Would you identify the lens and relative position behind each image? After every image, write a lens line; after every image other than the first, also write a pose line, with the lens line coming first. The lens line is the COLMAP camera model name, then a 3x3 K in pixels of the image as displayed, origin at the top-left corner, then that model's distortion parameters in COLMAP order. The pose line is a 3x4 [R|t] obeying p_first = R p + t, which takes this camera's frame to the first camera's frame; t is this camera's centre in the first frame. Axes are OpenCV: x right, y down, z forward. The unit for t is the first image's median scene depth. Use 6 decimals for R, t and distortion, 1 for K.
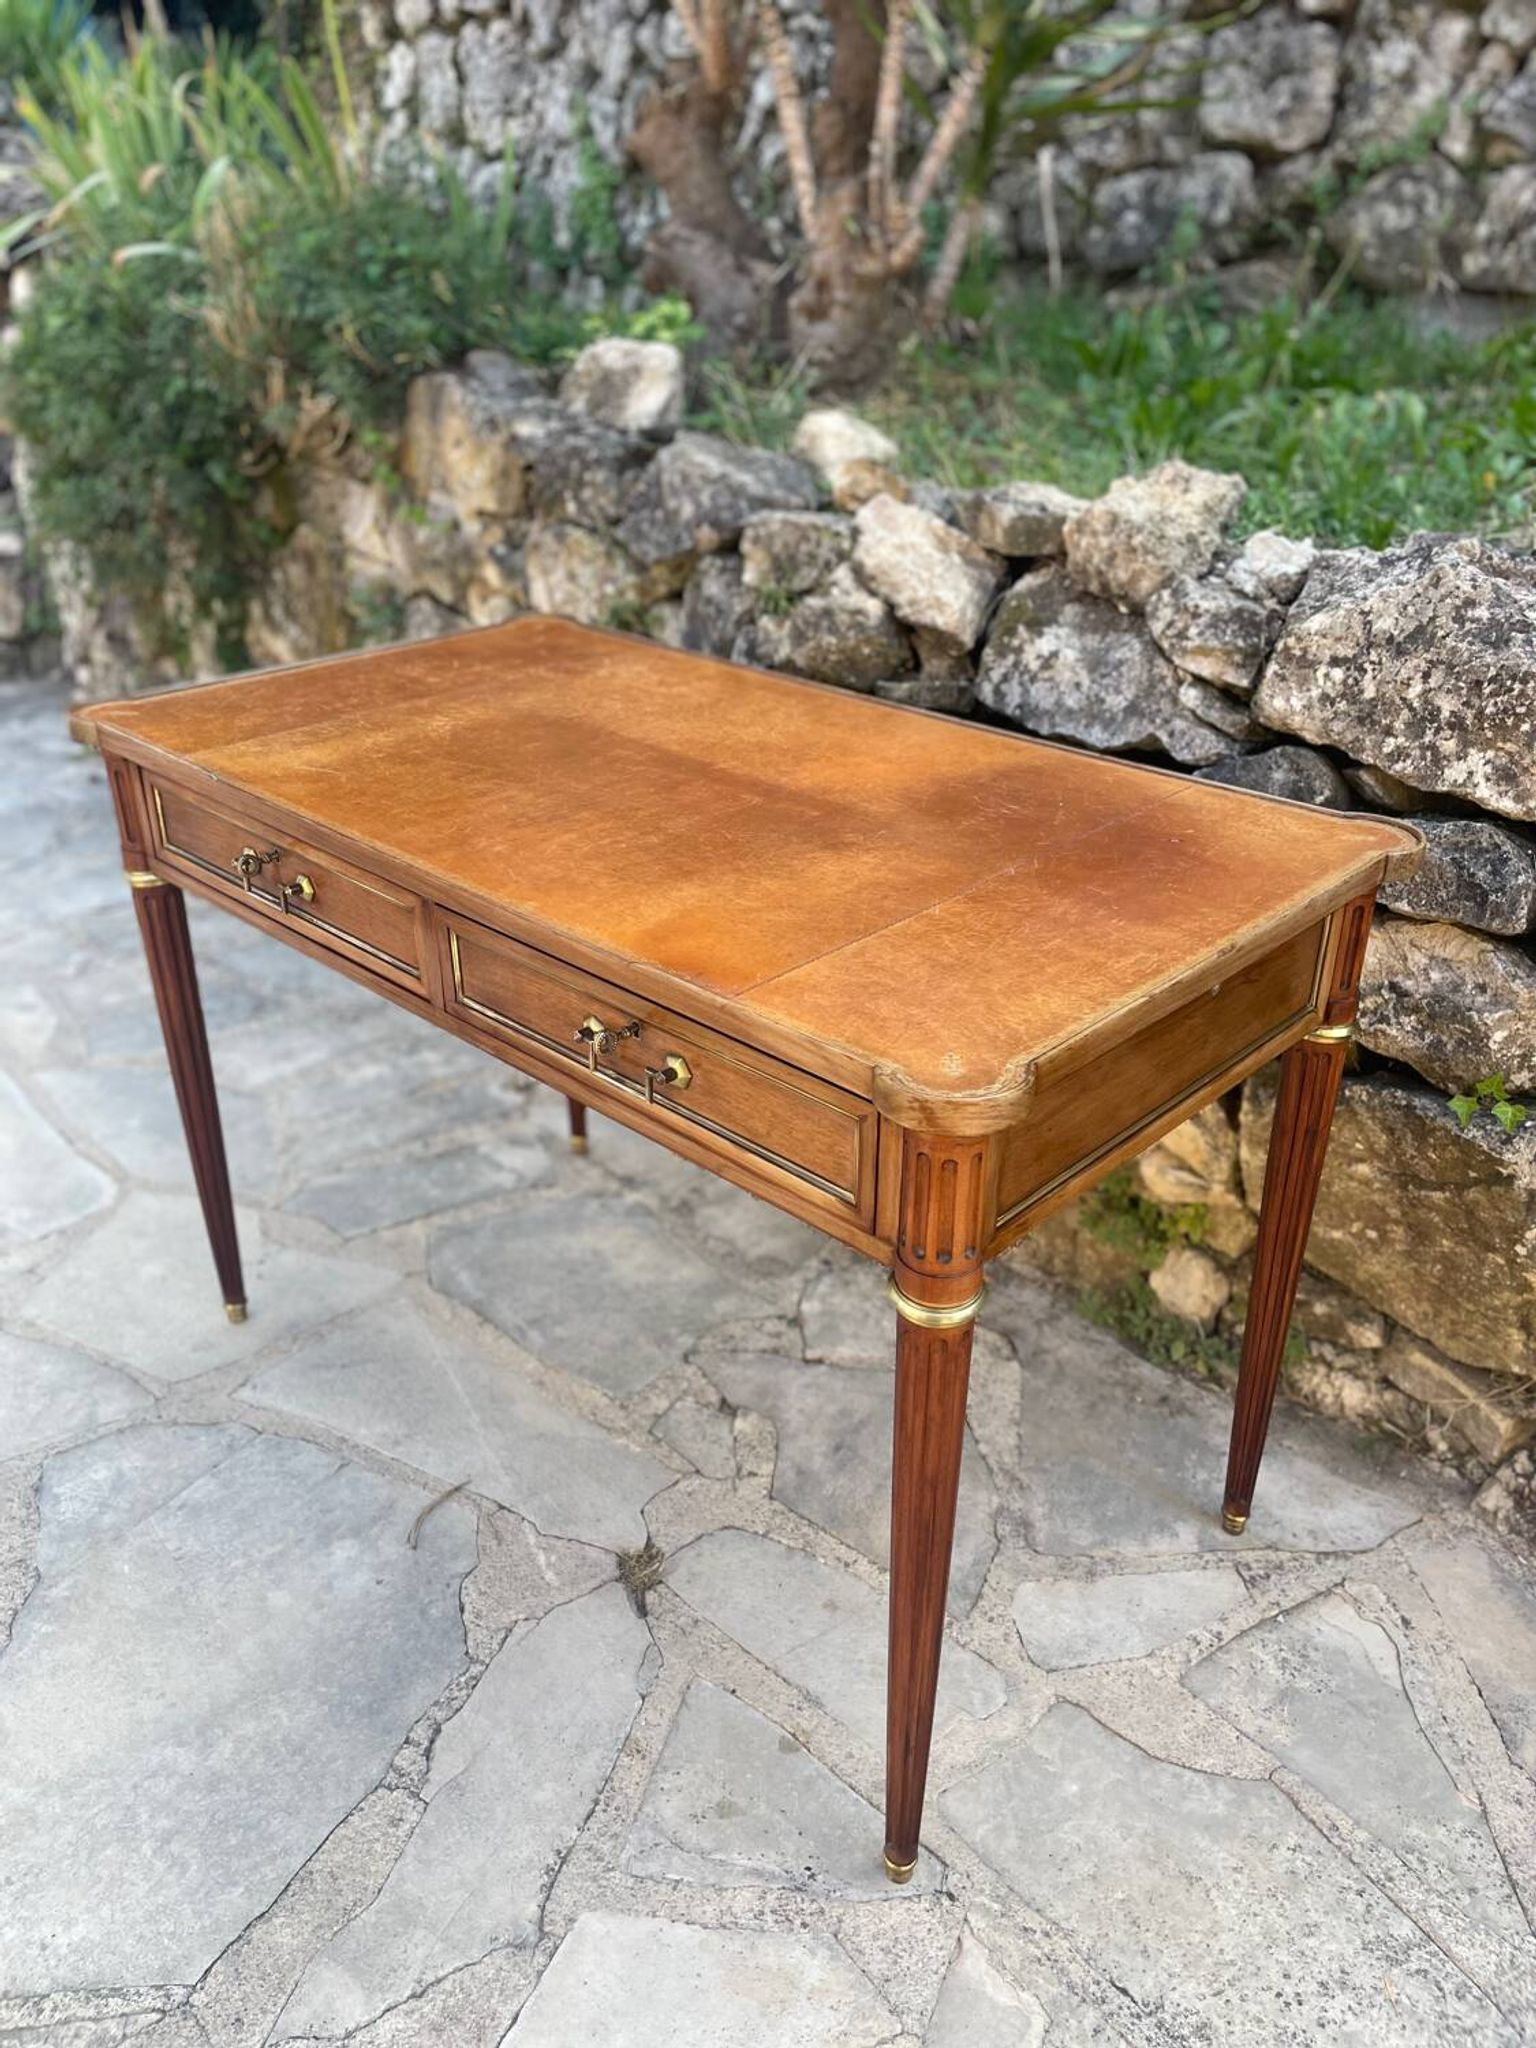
lens RADIAL K [[1553.5, 0, 782.8], [0, 1553.5, 1018.2], [0, 0, 1]] dist [0.079270, -0.117065]
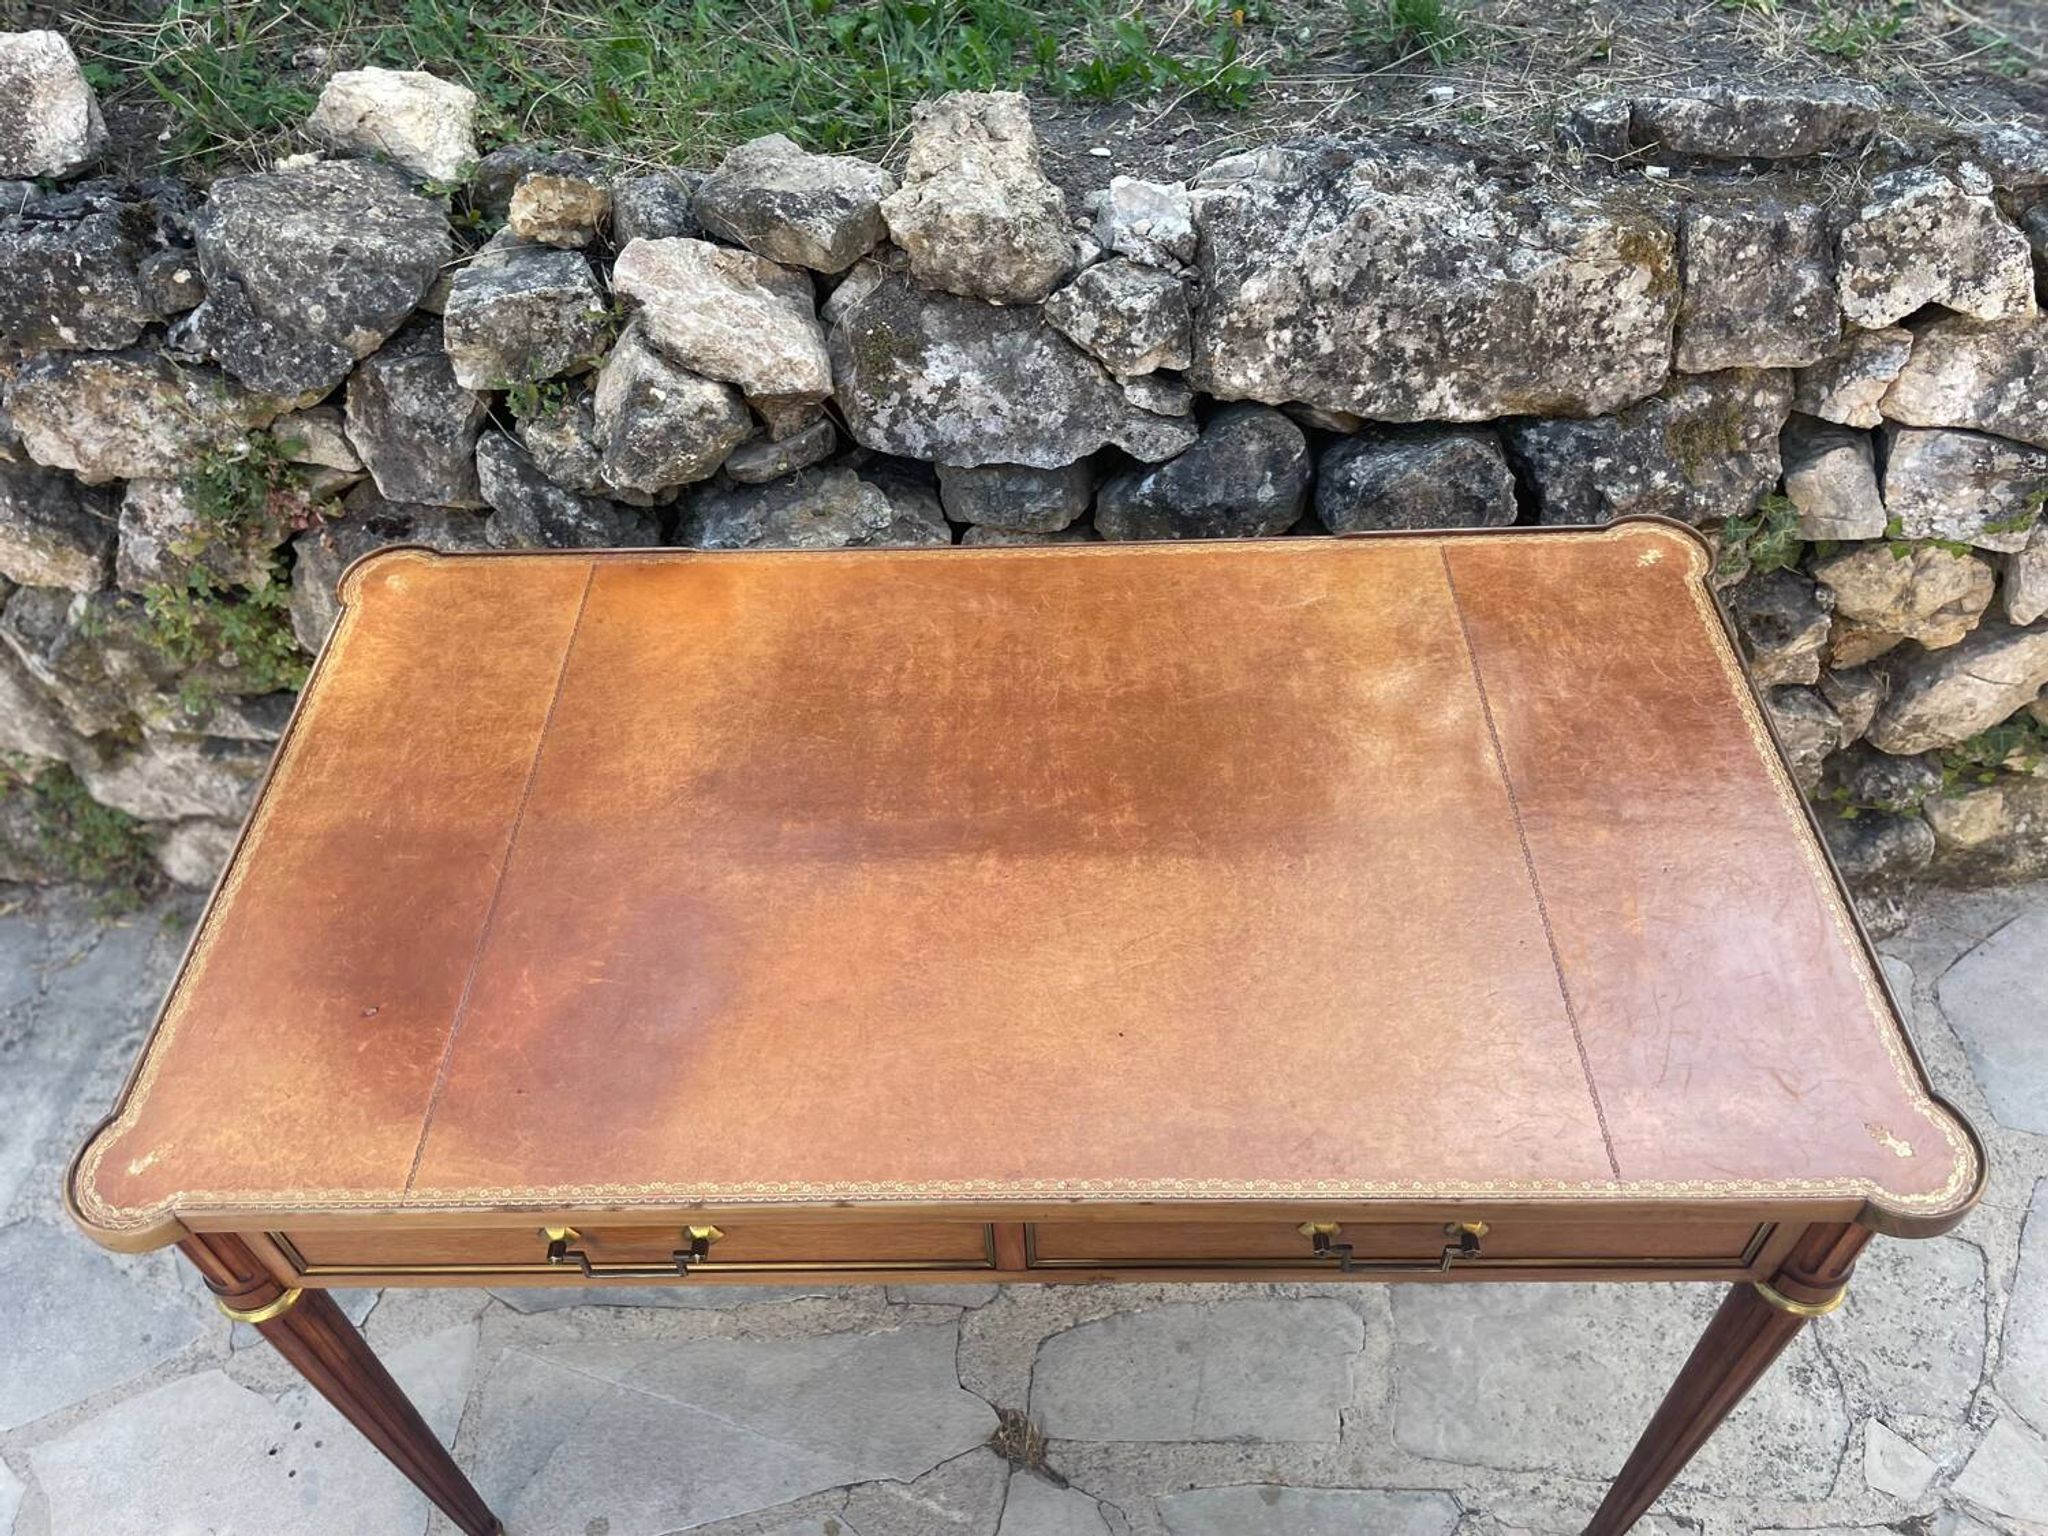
lens RADIAL K [[1553.5, 0, 1018.4], [0, 1553.5, 747.6], [0, 0, 1]] dist [0.079270, -0.117065]
pose [[0.744952, -0.513645, 0.425694, -0.286769], [0.346232, 0.843123, 0.411422, -0.428381], [-0.570237, -0.159101, 0.805926, 0.263704]]
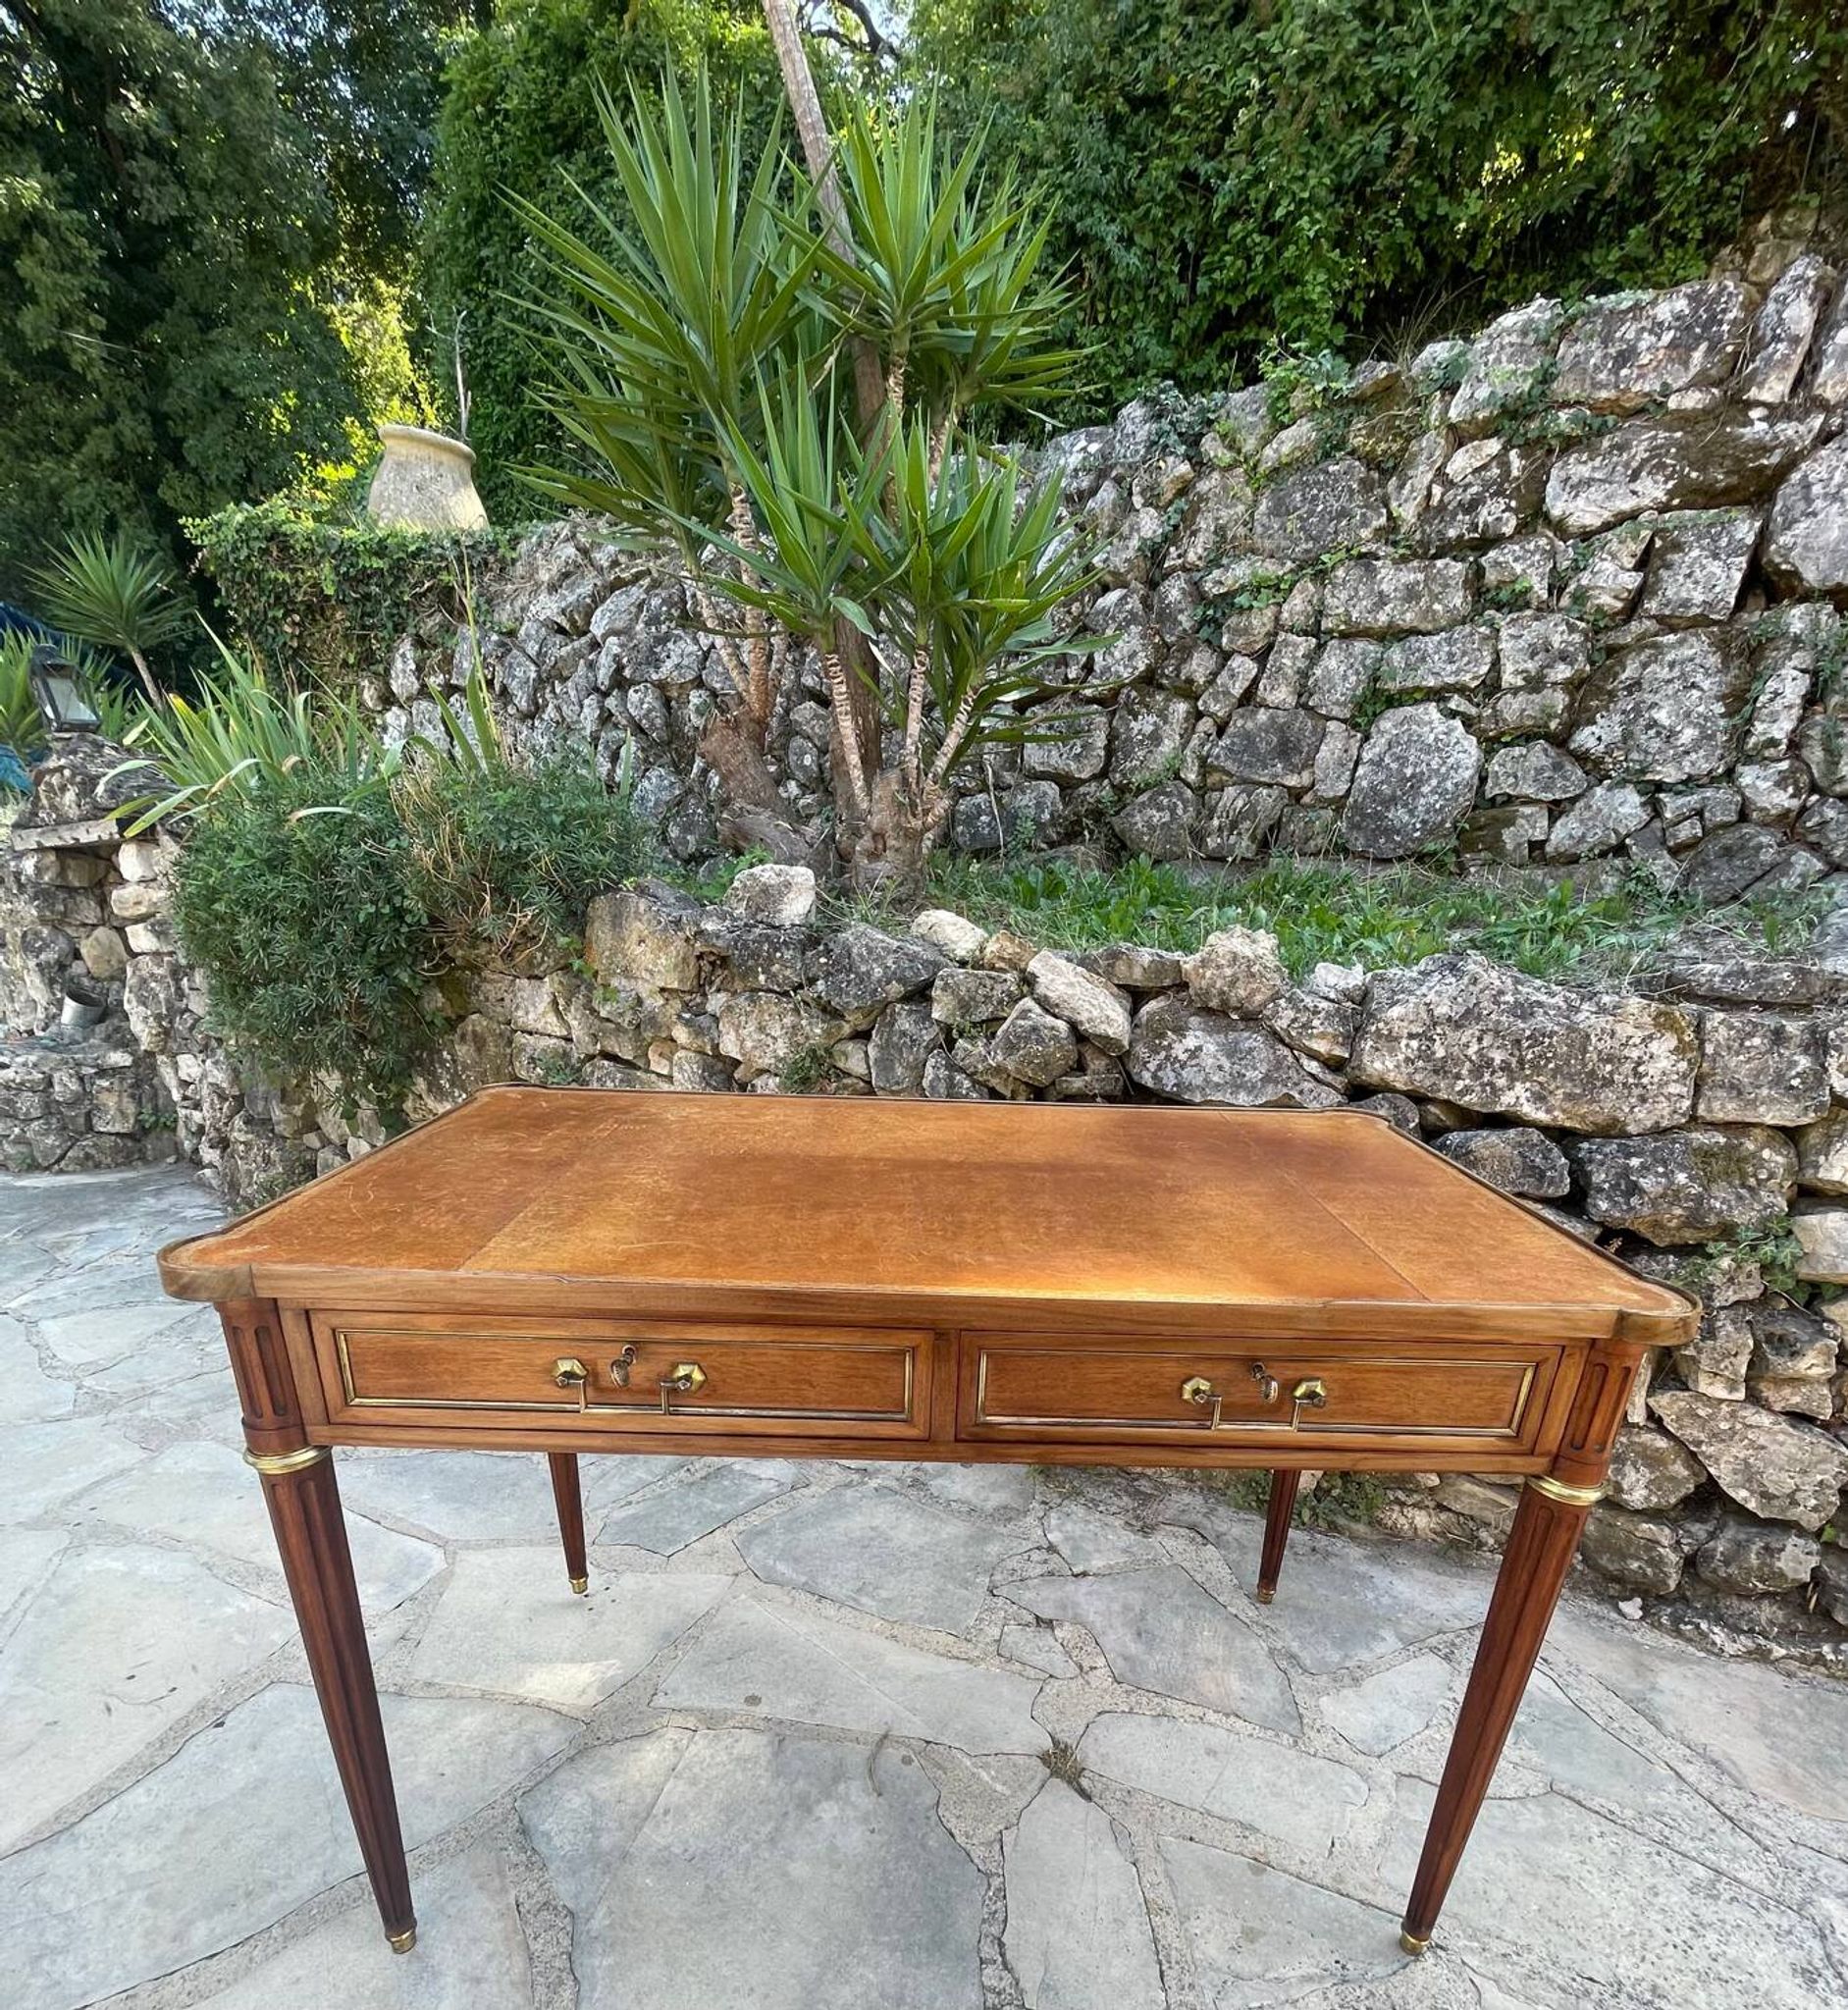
lens RADIAL K [[1002.8, 0, 948.1], [0, 1002.8, 1251.6], [0, 0, 1]] dist [-0.004631, 0.001744]
pose [[0.943929, -0.107336, 0.312212, -0.382004], [0.137800, 0.987451, -0.077143, -0.004821], [-0.300014, 0.115840, 0.946875, 0.214688]]
